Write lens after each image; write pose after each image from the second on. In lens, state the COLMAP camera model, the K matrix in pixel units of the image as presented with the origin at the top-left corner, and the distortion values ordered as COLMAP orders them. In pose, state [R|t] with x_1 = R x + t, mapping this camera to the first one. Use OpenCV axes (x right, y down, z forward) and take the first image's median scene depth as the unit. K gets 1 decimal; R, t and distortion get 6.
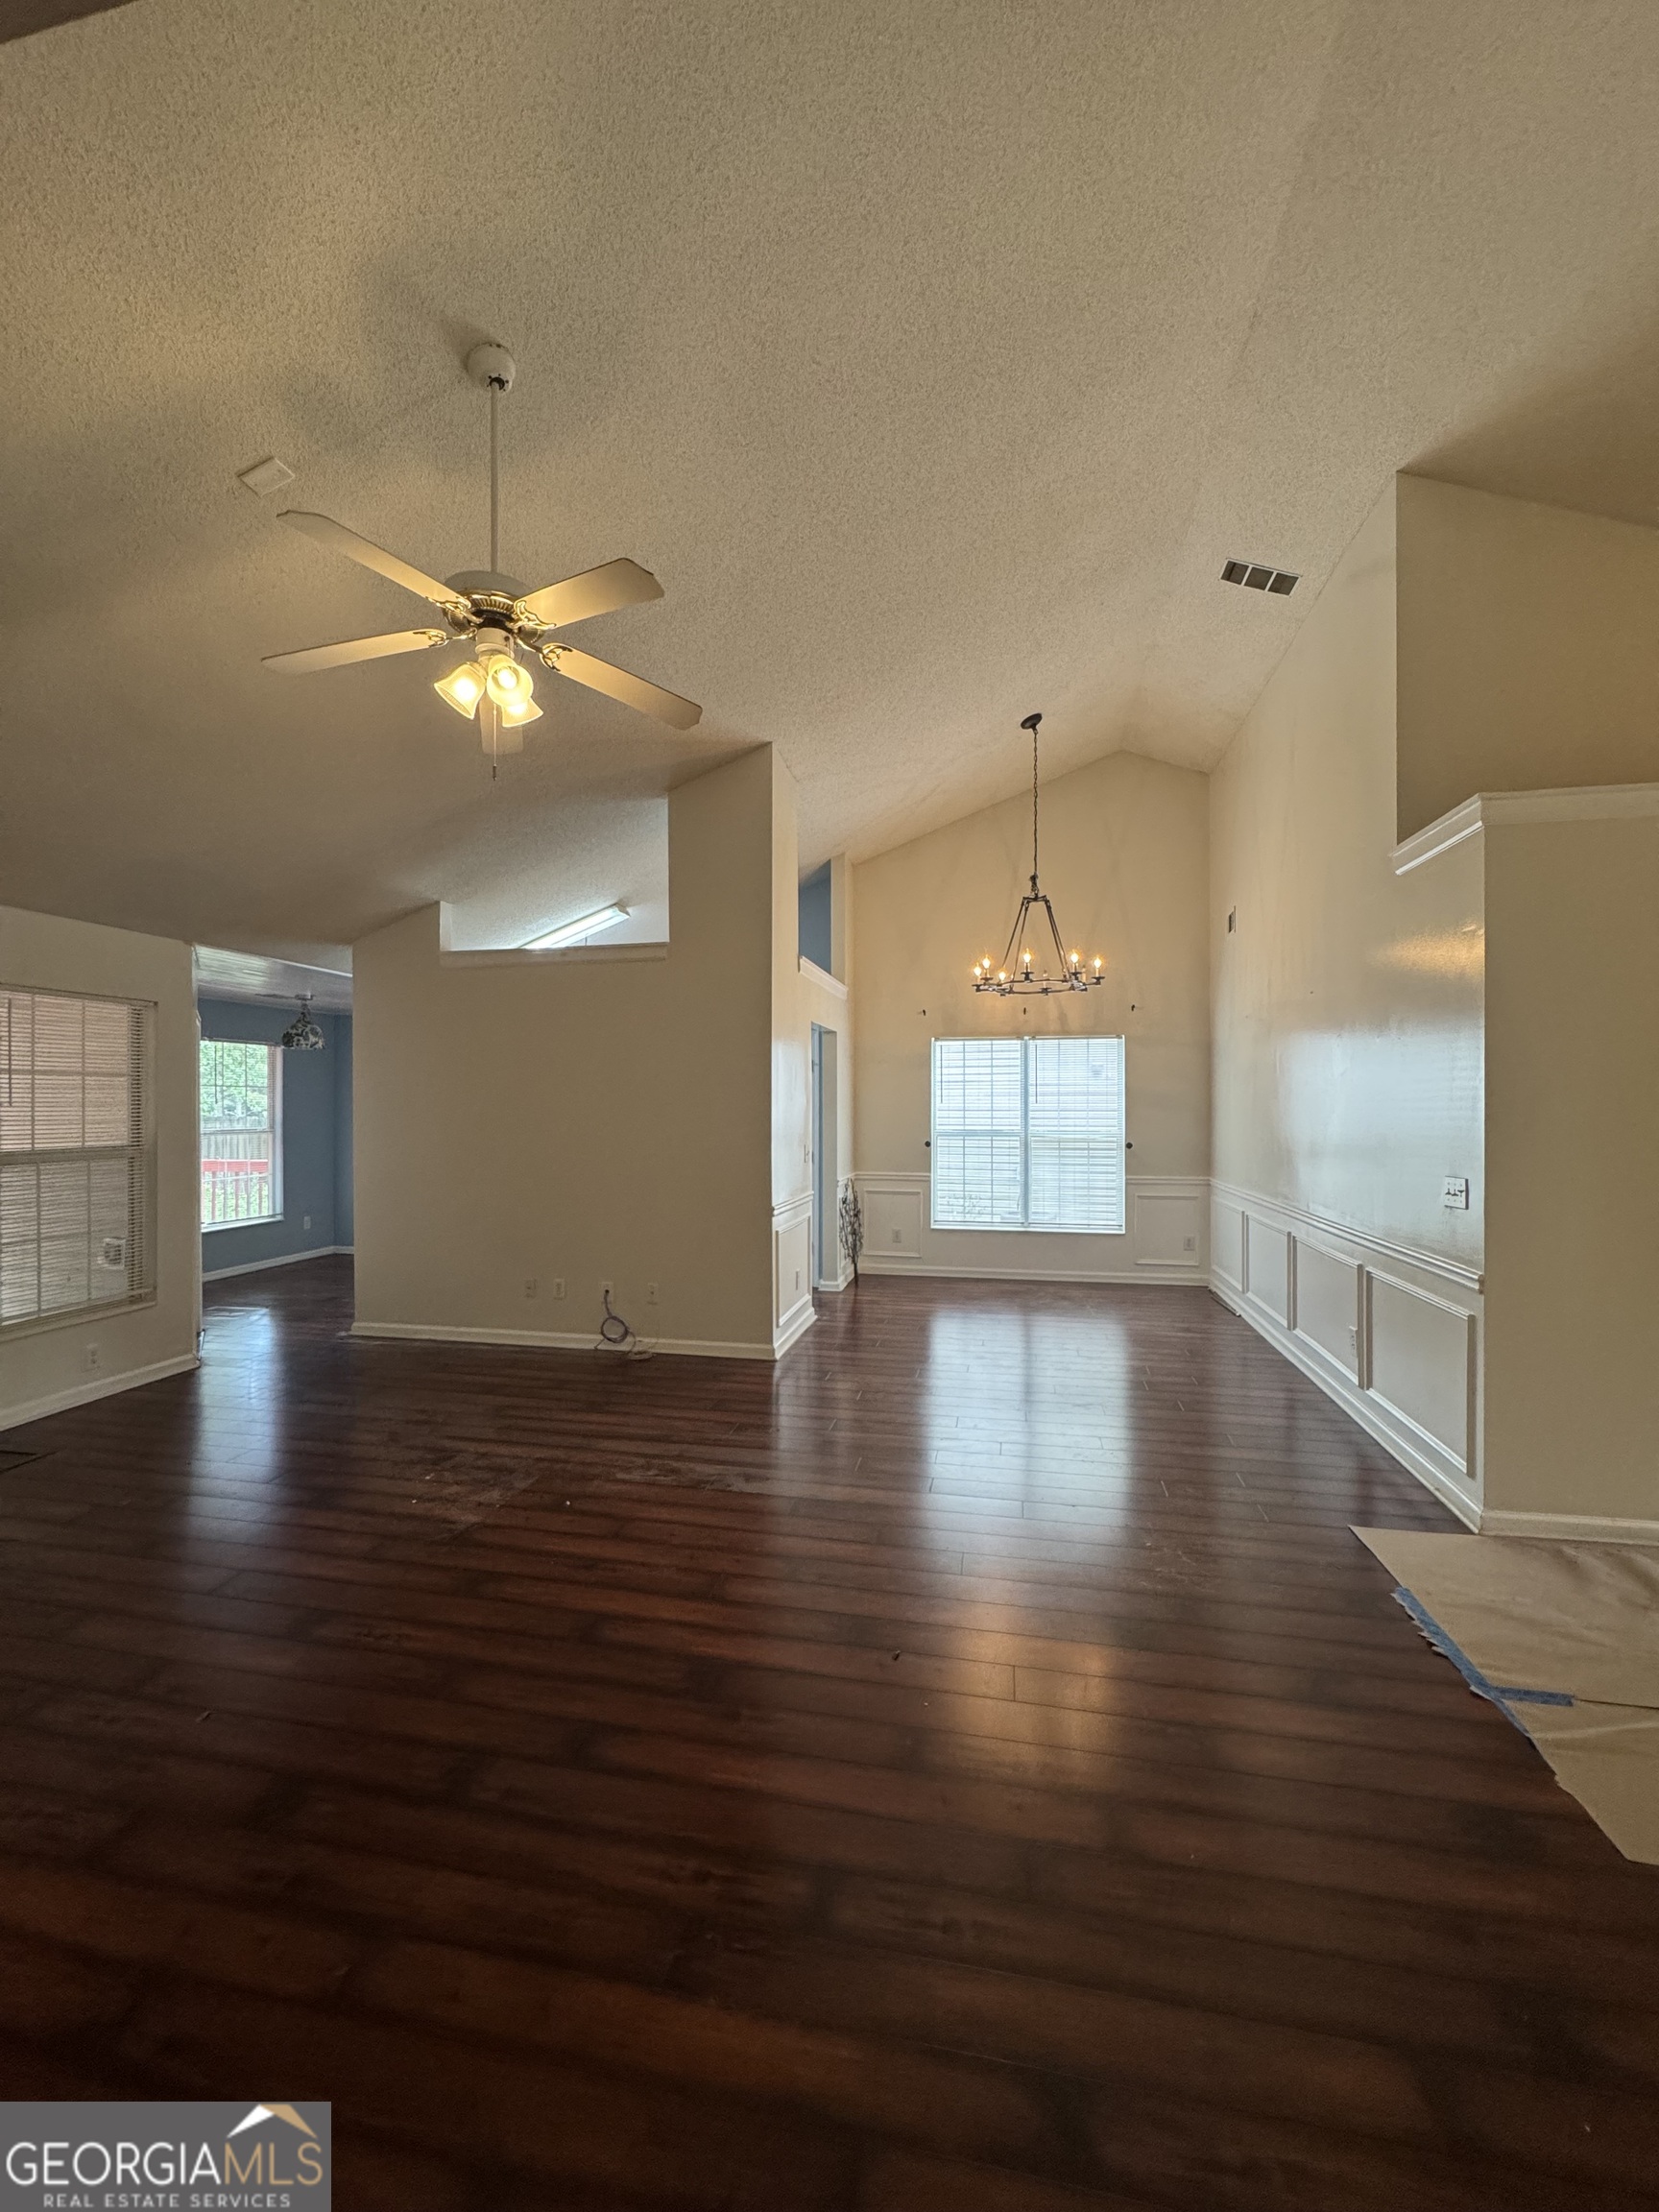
lens RADIAL K [[885.4, 0, 829.3], [0, 885.4, 1103.8], [0, 0, 1]] dist [-0.002340, 0.000066]
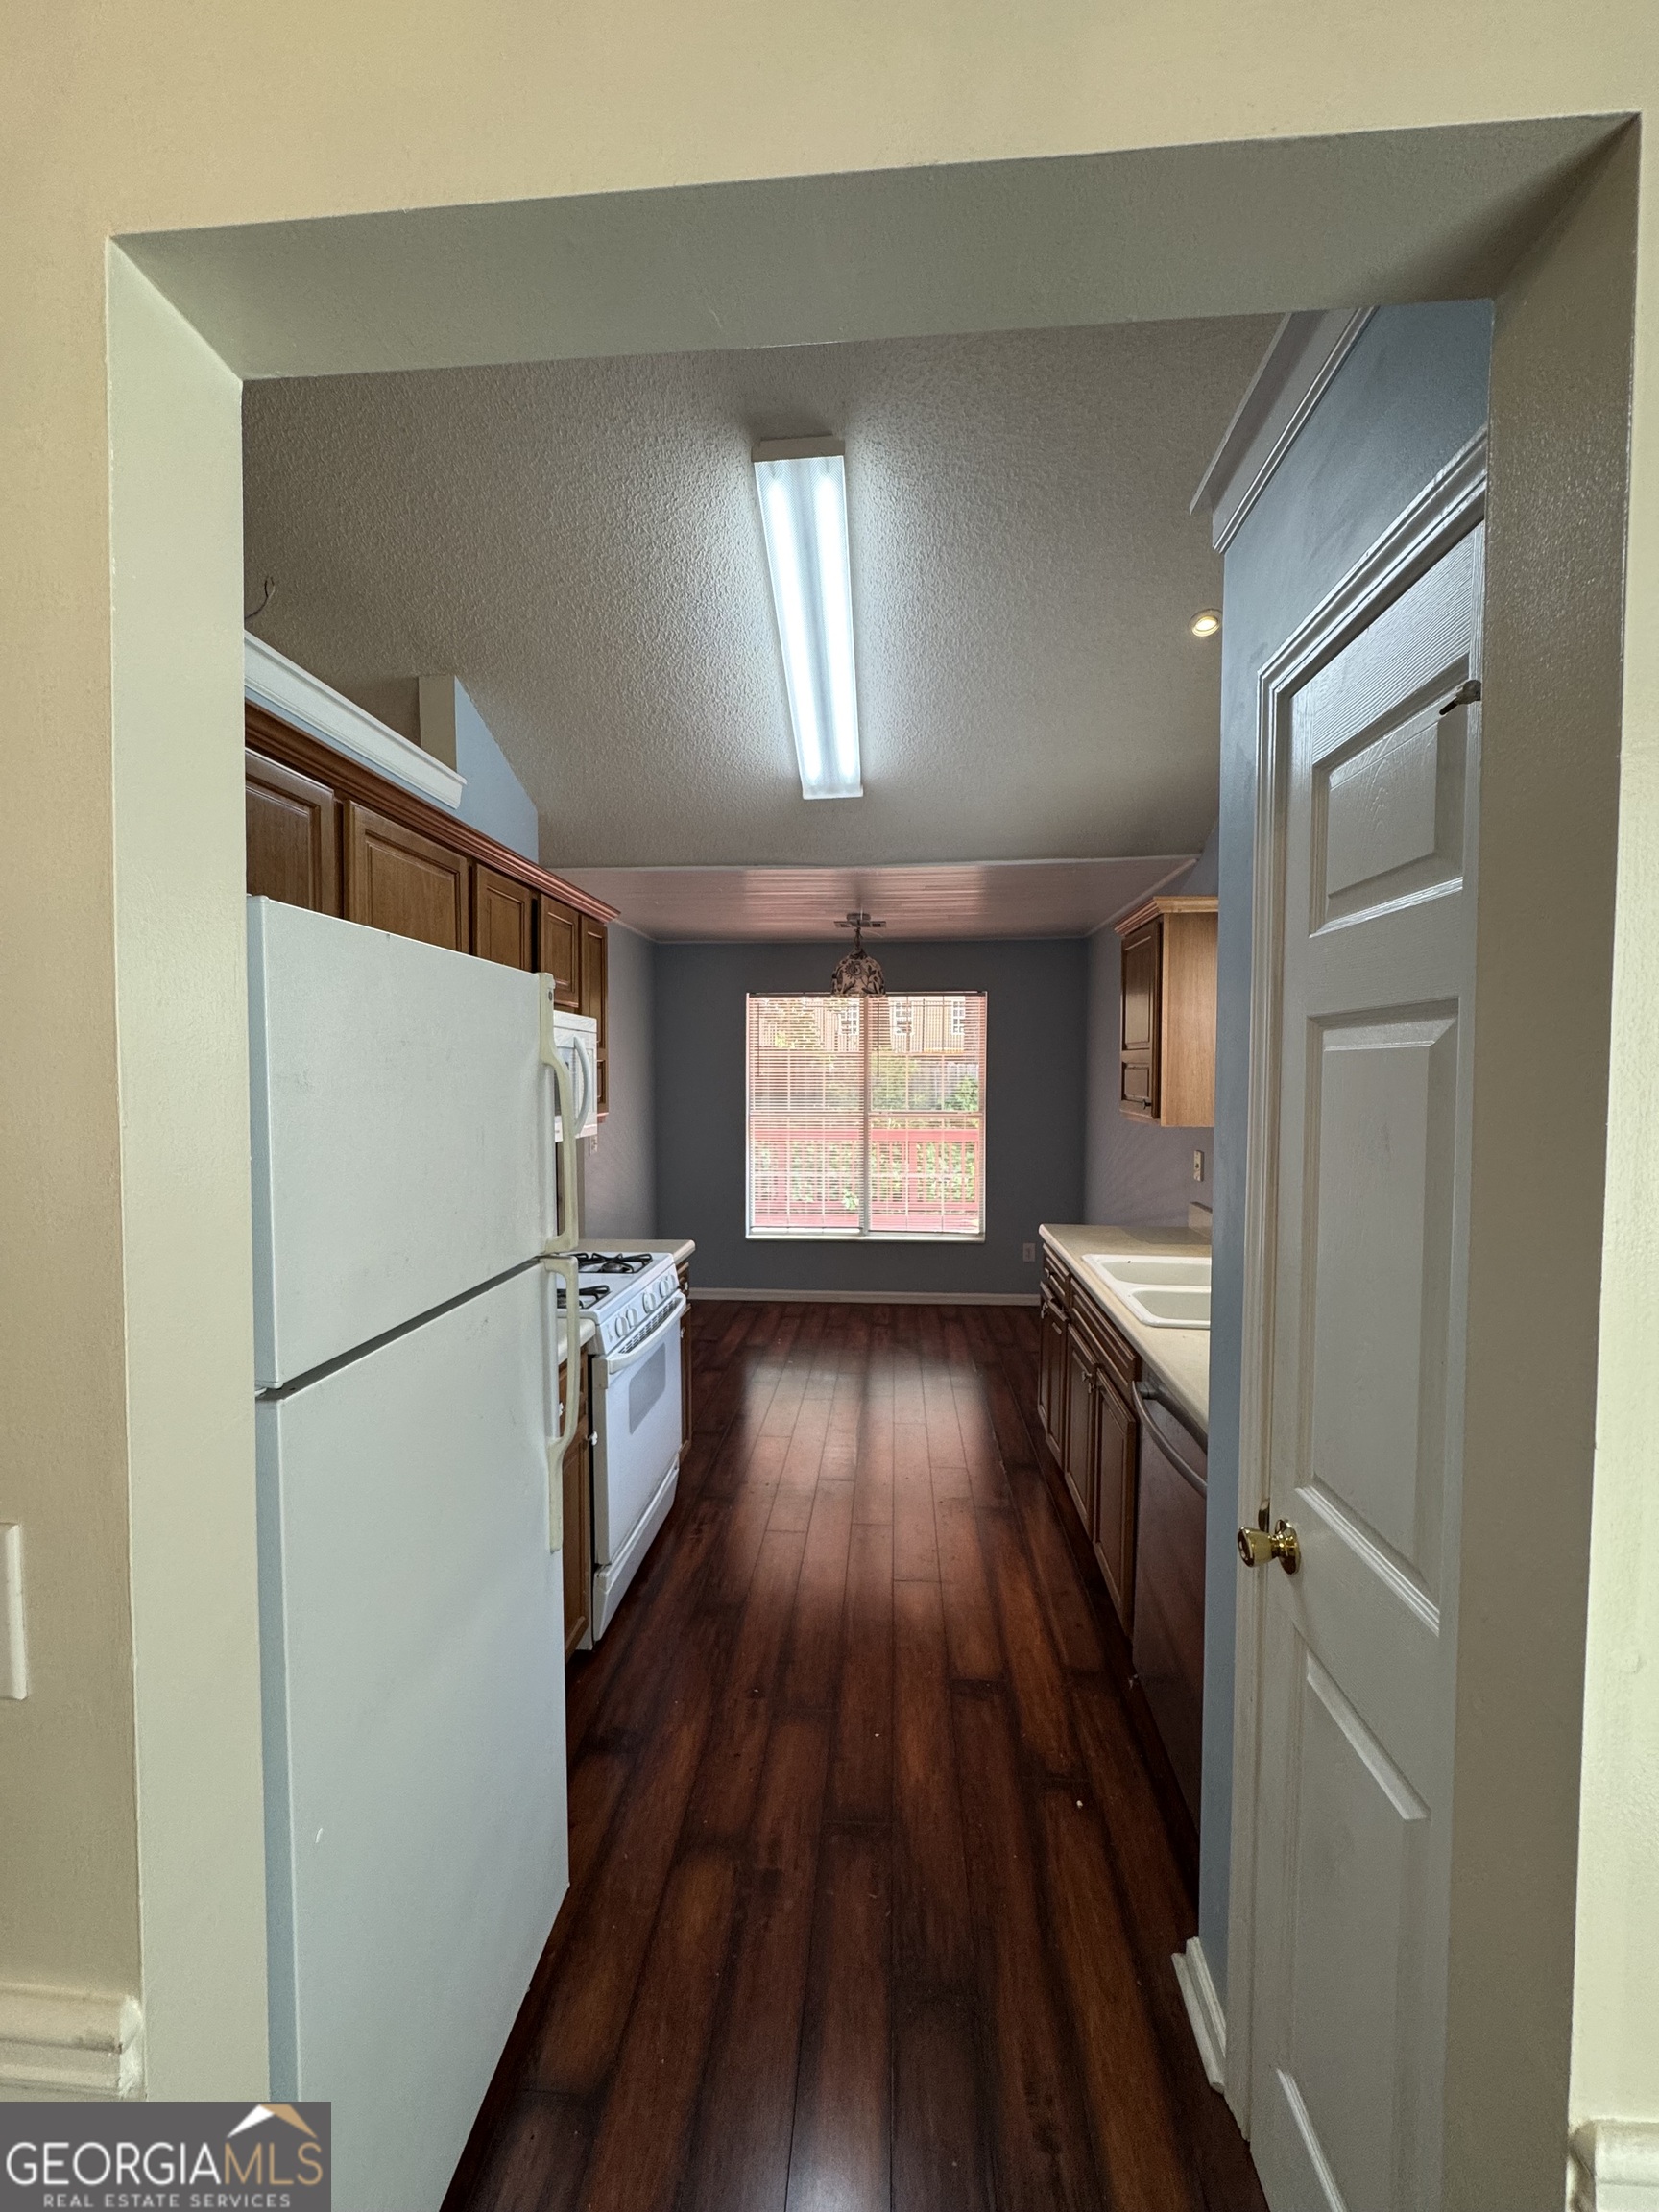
lens RADIAL K [[885.4, 0, 827.6], [0, 885.4, 1107.4], [0, 0, 1]] dist [-0.002340, 0.000066]
pose [[0.120152, 0.040627, -0.991924, 0.098725], [0.000082, 0.999162, 0.040933, -0.007256], [0.992755, -0.004999, 0.120048, 1.290429]]
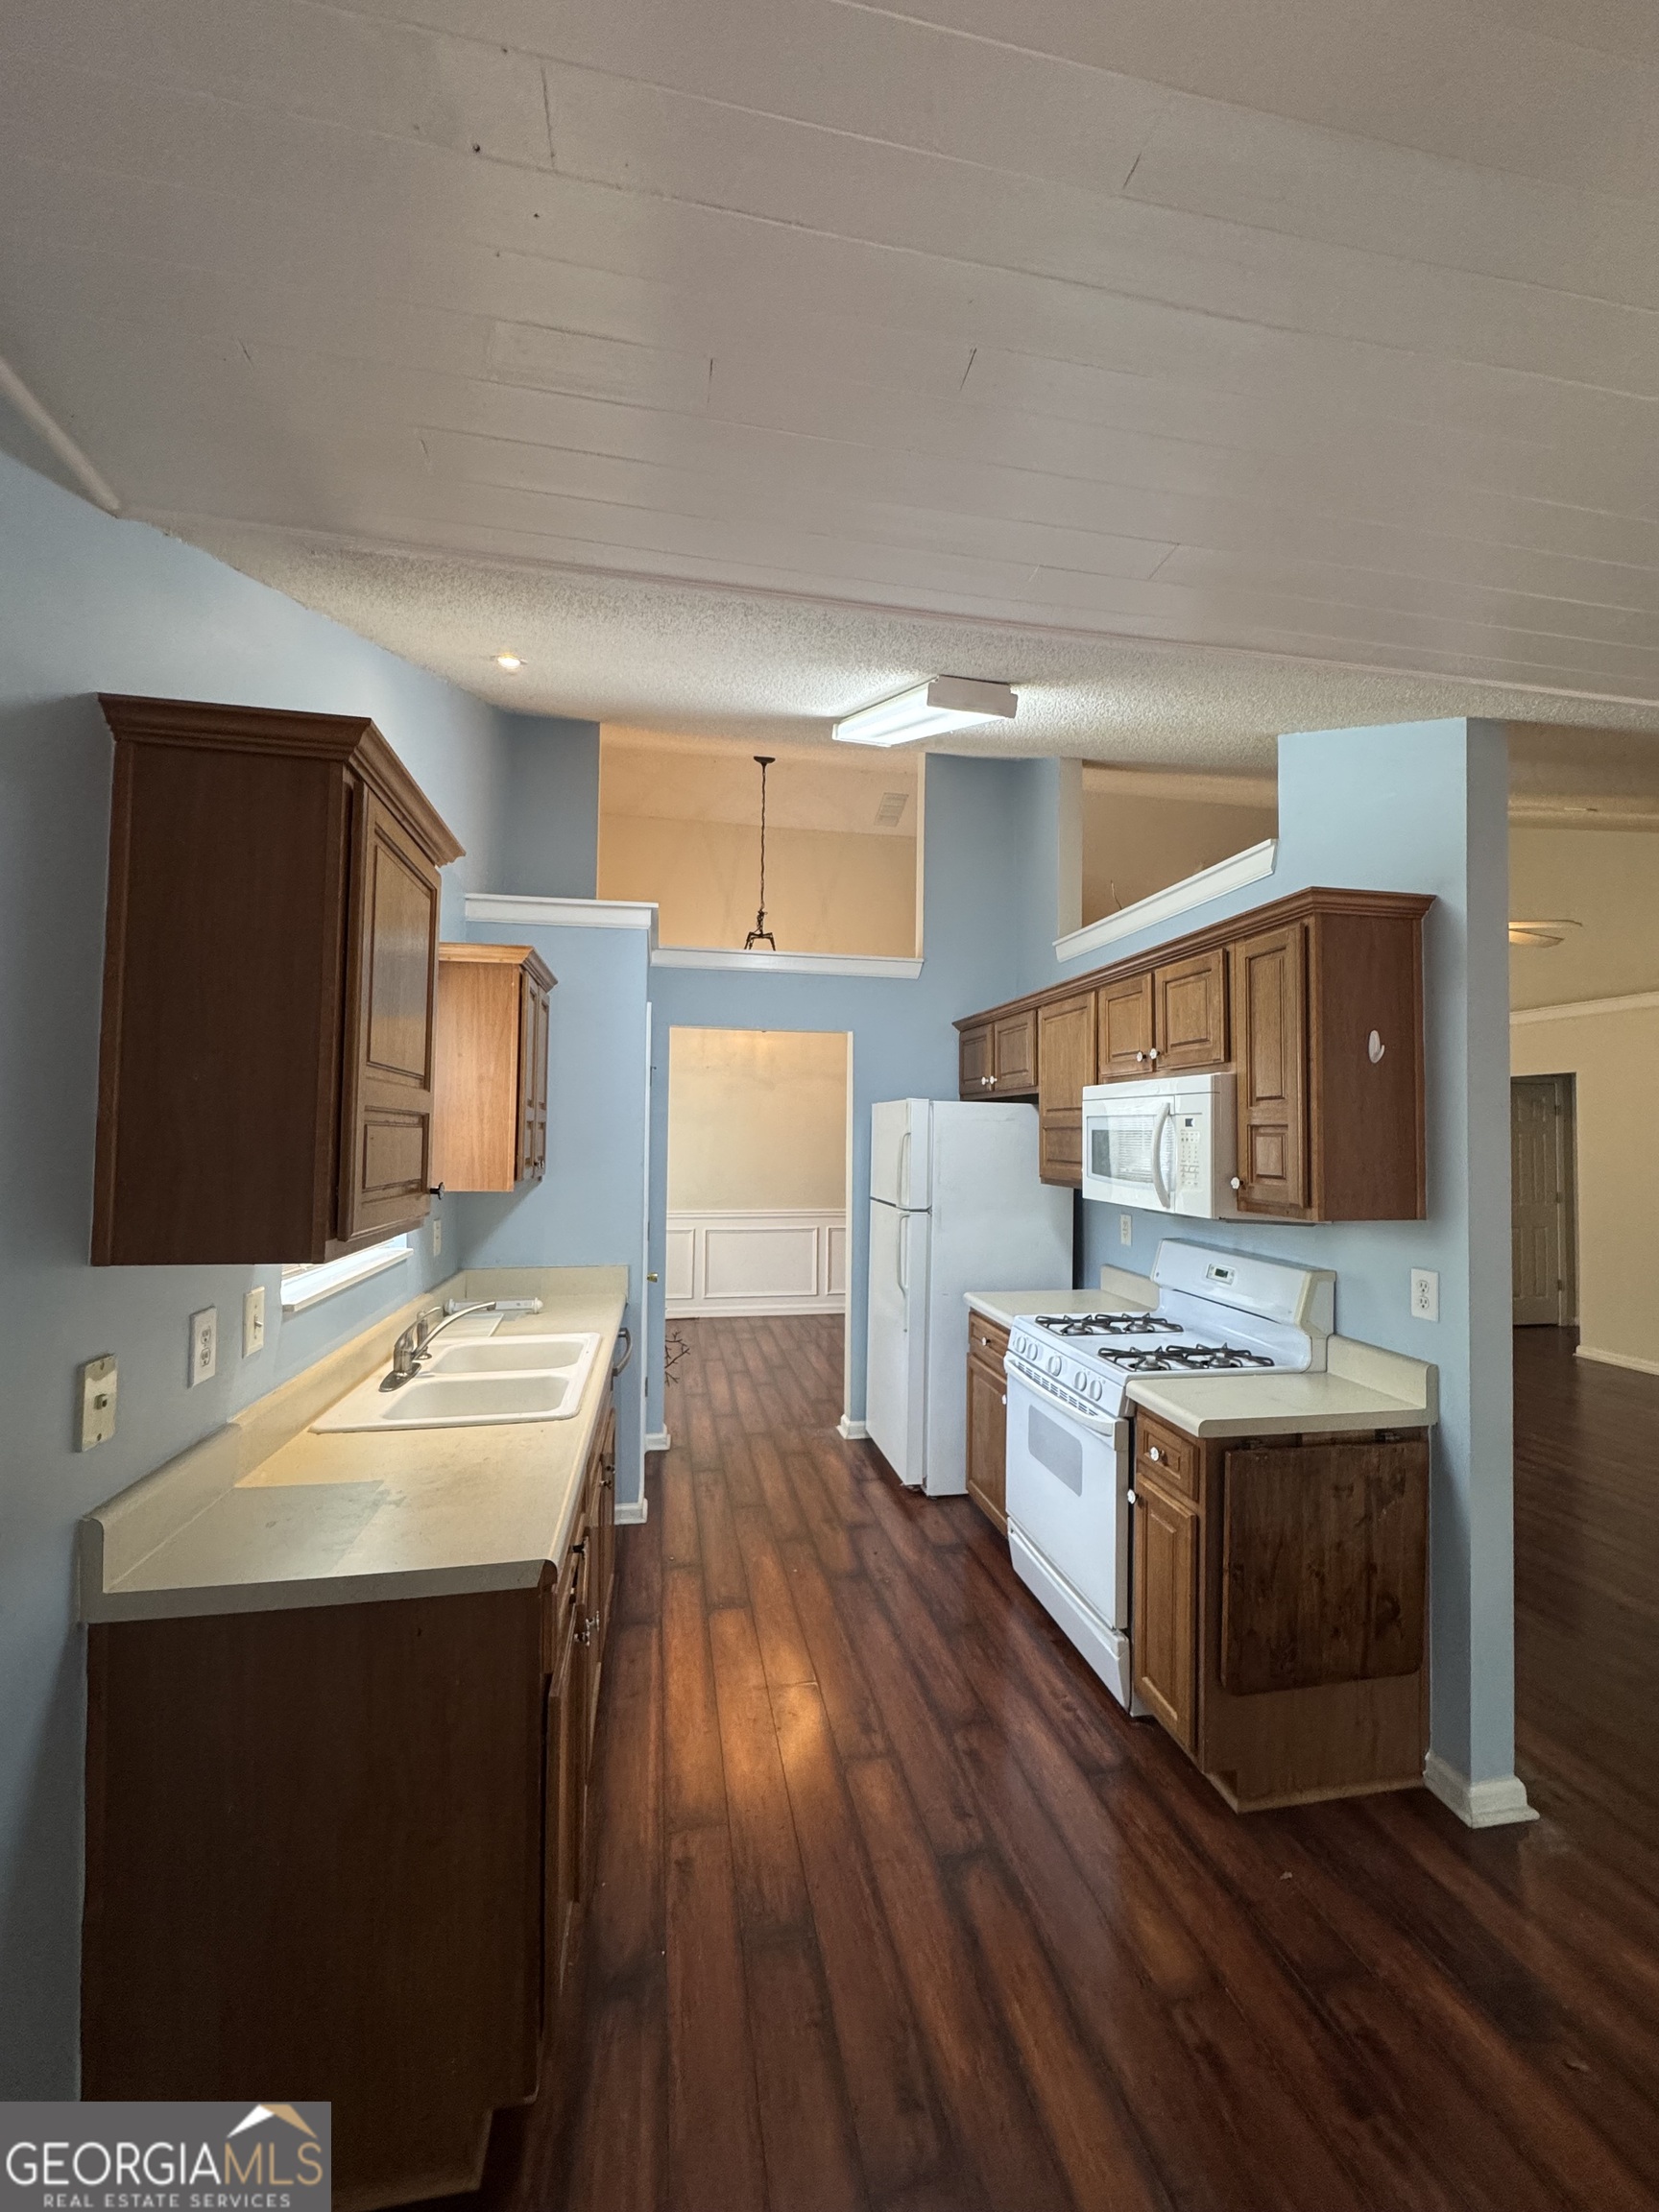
lens RADIAL K [[885.4, 0, 833.0], [0, 885.4, 1102.3], [0, 0, 1]] dist [-0.002340, 0.000066]
pose [[-0.382609, 0.030261, 0.923415, -0.867636], [-0.010778, 0.999249, -0.037212, -0.007416], [-0.923848, -0.024190, -0.381995, 1.576168]]
